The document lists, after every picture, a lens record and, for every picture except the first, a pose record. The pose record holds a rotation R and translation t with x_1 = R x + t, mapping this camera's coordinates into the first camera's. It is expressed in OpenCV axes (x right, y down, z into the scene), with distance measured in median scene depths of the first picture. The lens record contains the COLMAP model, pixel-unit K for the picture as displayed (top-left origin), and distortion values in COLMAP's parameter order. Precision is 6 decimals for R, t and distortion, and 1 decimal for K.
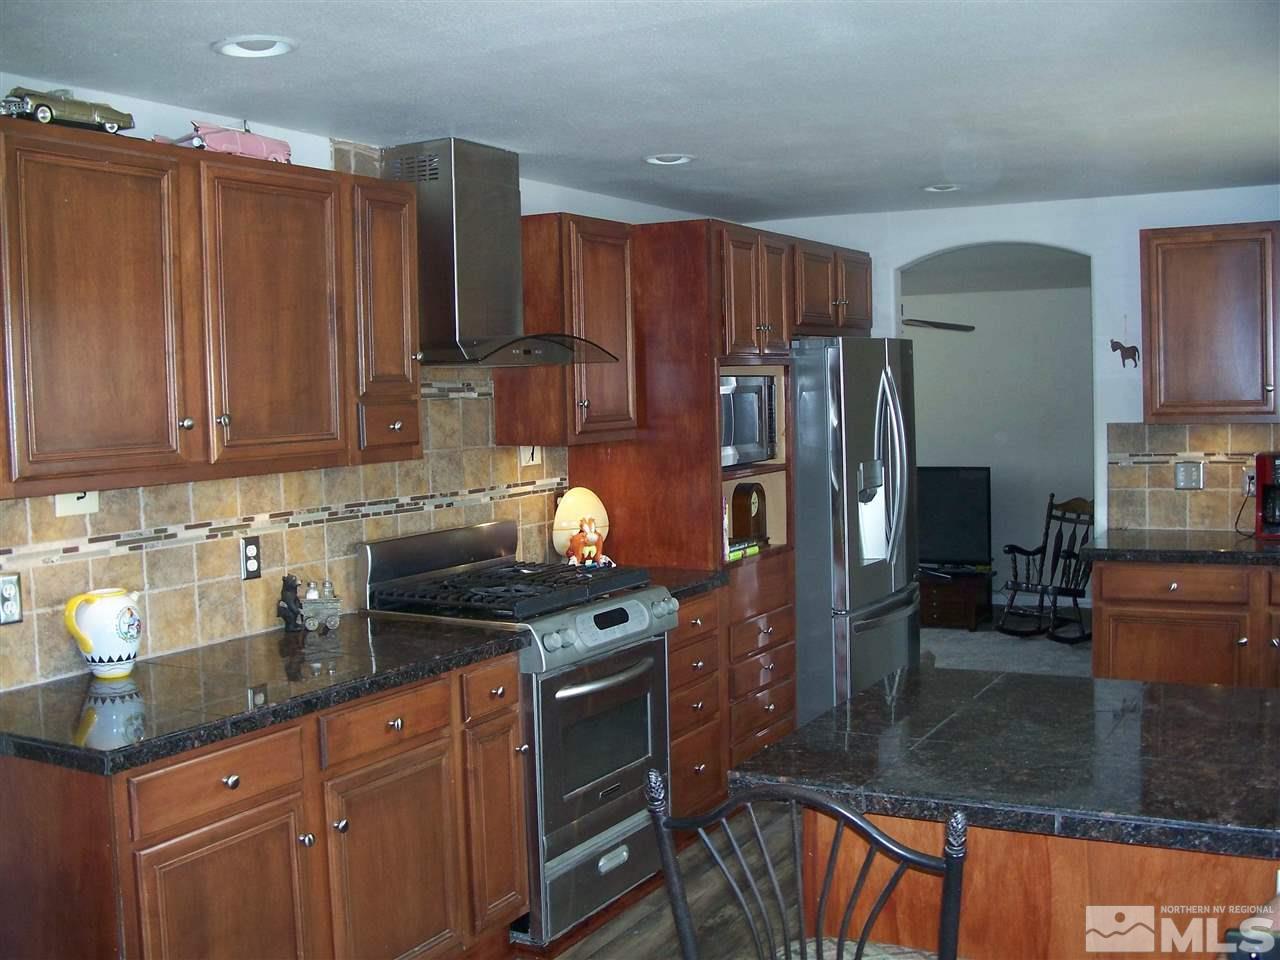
lens RADIAL K [[1425.5, 0, 646.0], [0, 1425.5, 484.9], [0, 0, 1]] dist [-0.105457, 0.000000]
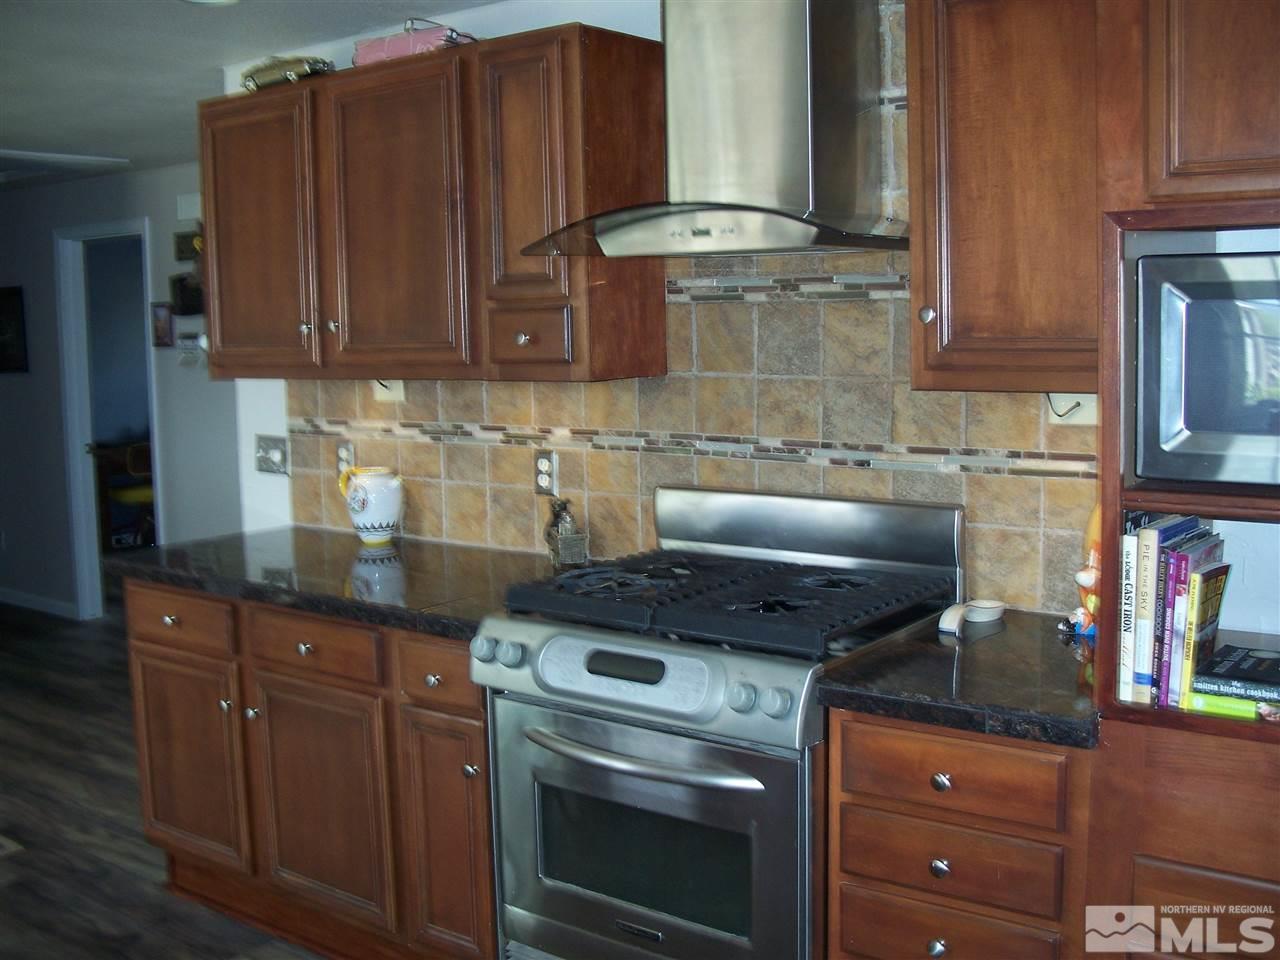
lens RADIAL K [[1425.5, 0, 639.3], [0, 1425.5, 479.0], [0, 0, 1]] dist [-0.105457, 0.000000]
pose [[-0.173085, 0.143919, -0.974335, 0.517868], [-0.040396, 0.987396, 0.153024, -0.074844], [0.984078, 0.065845, -0.165089, 1.010643]]
